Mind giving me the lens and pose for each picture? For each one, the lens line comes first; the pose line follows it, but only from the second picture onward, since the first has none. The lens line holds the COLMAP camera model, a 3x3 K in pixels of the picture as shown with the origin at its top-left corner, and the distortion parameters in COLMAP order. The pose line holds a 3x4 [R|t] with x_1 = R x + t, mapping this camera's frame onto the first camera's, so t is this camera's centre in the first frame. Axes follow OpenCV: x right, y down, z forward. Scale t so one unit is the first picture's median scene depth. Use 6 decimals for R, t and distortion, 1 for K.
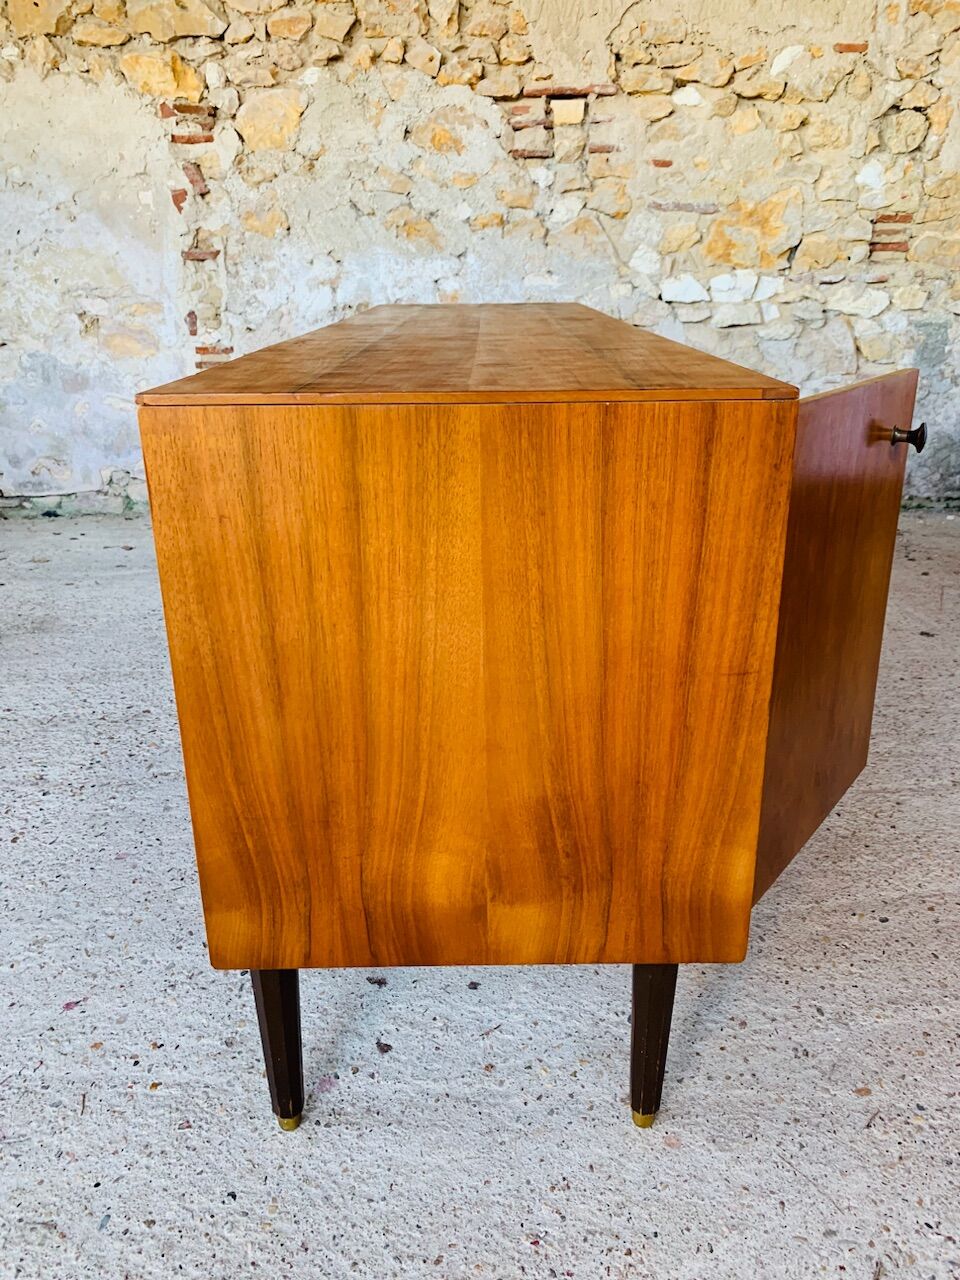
lens RADIAL K [[1006.8, 0, 494.3], [0, 1006.8, 639.8], [0, 0, 1]] dist [-0.020040, 0.032592]
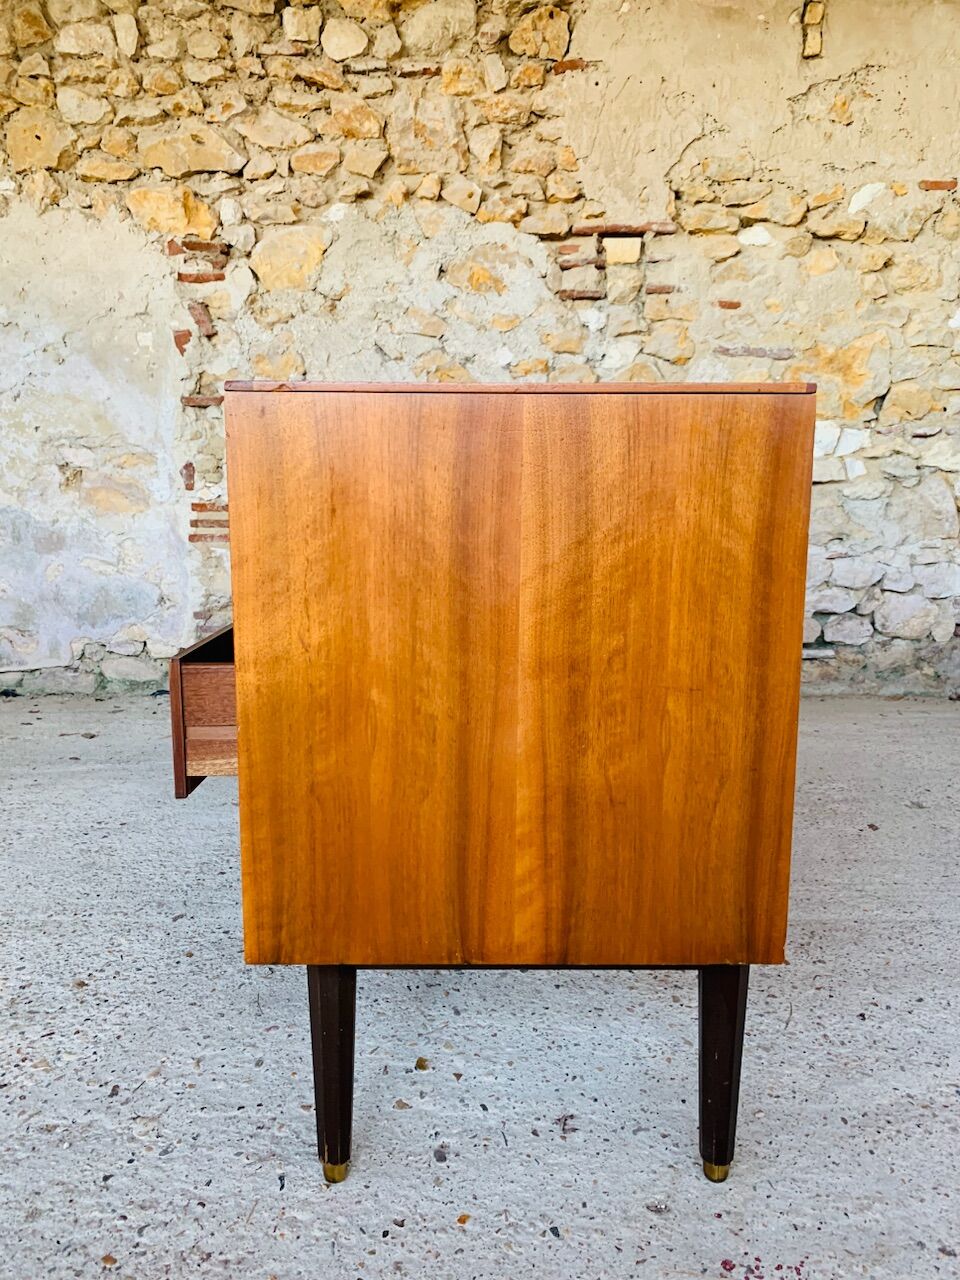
lens RADIAL K [[991.5, 0, 487.8], [0, 991.5, 627.0], [0, 0, 1]] dist [0.003329, -0.009021]
pose [[0.999888, 0.007428, -0.013009, -0.031567], [-0.009798, 0.981183, -0.192829, -0.025760], [0.011332, 0.192935, 0.981146, 0.193950]]
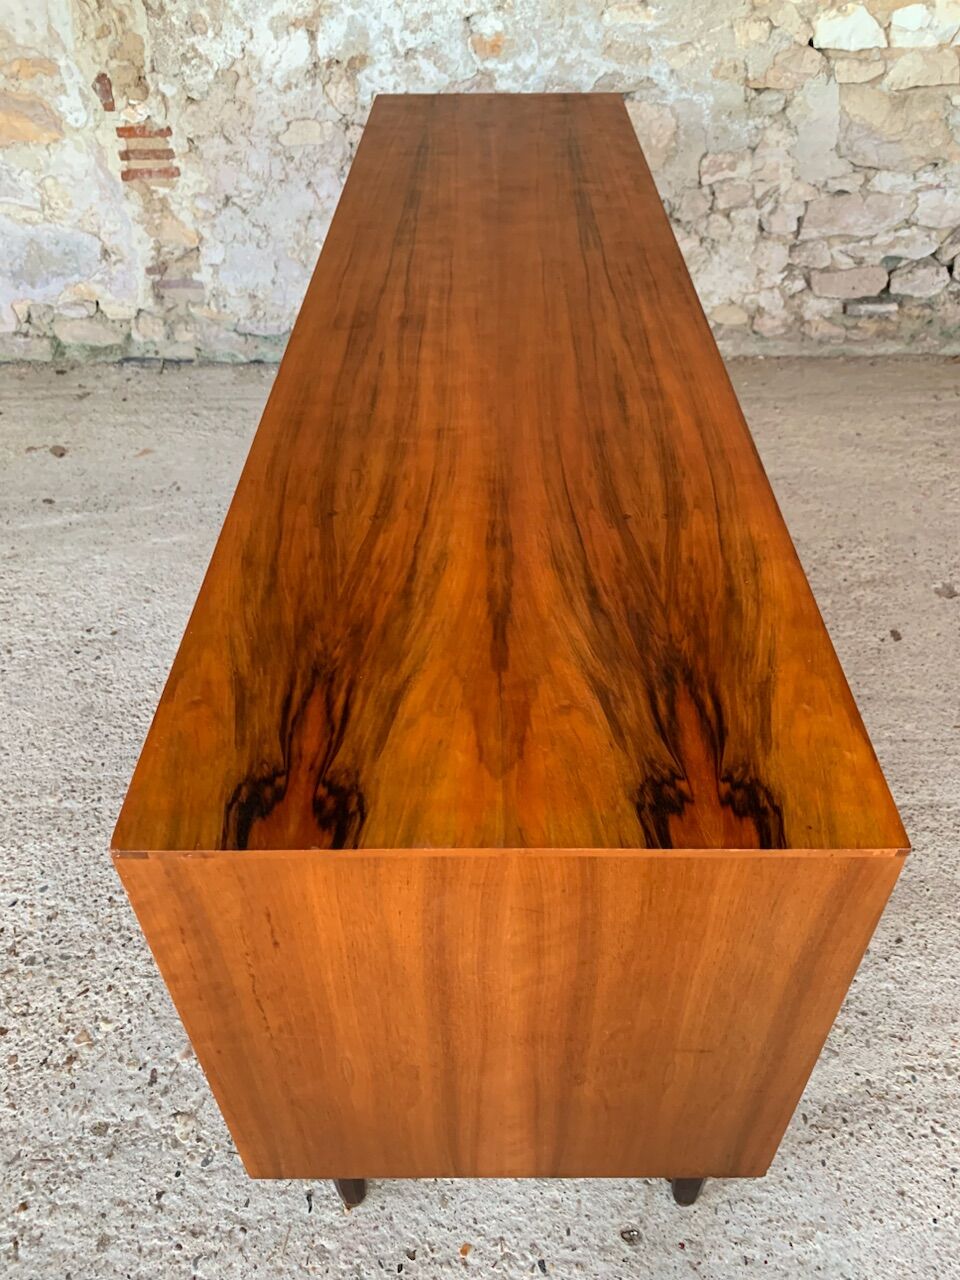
lens RADIAL K [[992.8, 0, 489.5], [0, 992.8, 634.7], [0, 0, 1]] dist [-0.009185, 0.003009]
pose [[0.999715, 0.008218, -0.022433, -0.027071], [0.000519, 0.931285, 0.364292, -0.225955], [0.023885, -0.364200, 0.931015, 0.267435]]
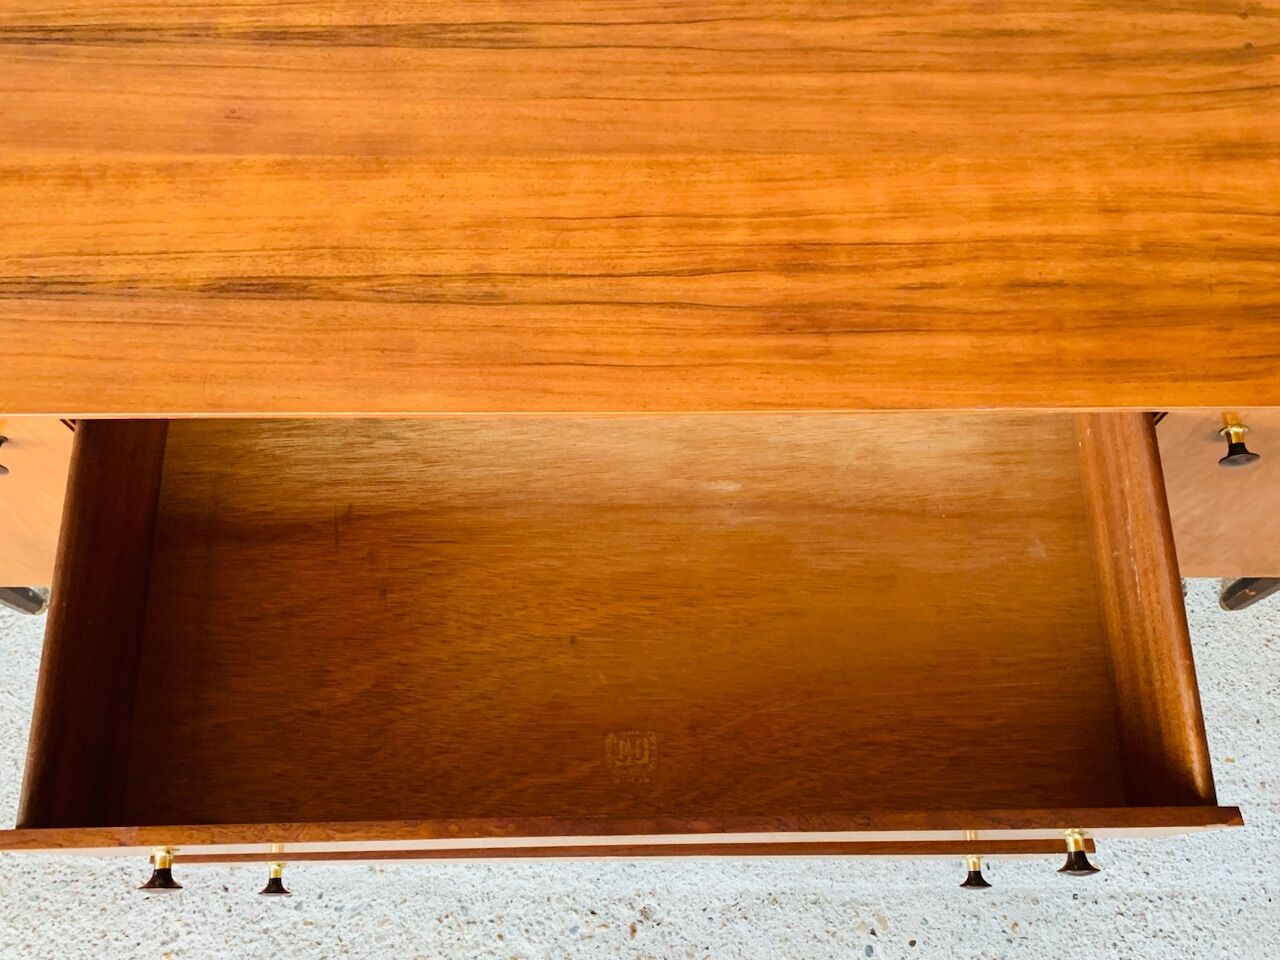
lens RADIAL K [[1178.4, 0, 657.3], [0, 1178.4, 484.8], [0, 0, 1]] dist [0.006680, -0.014286]
pose [[0.999223, 0.037311, -0.012710, -0.021788], [-0.015161, 0.661465, 0.749823, -0.409736], [0.036384, -0.749047, 0.661517, 0.491307]]
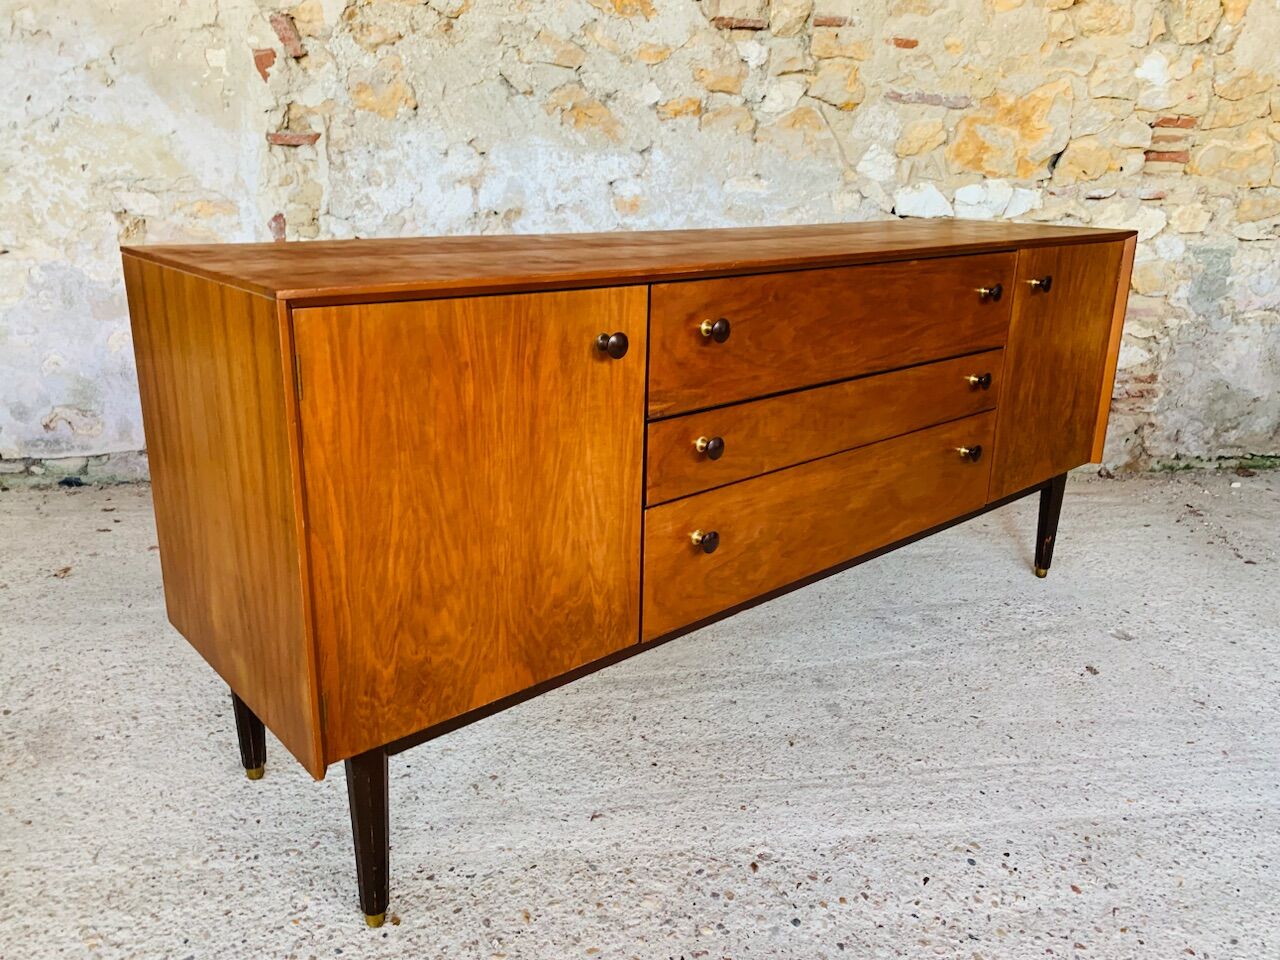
lens RADIAL K [[986.2, 0, 652.3], [0, 986.2, 462.1], [0, 0, 1]] dist [0.002216, -0.004293]
pose [[0.994247, -0.001716, 0.107102, -0.110800], [0.006271, 0.999089, -0.042208, -0.117117], [-0.106932, 0.042637, 0.993352, 0.270740]]
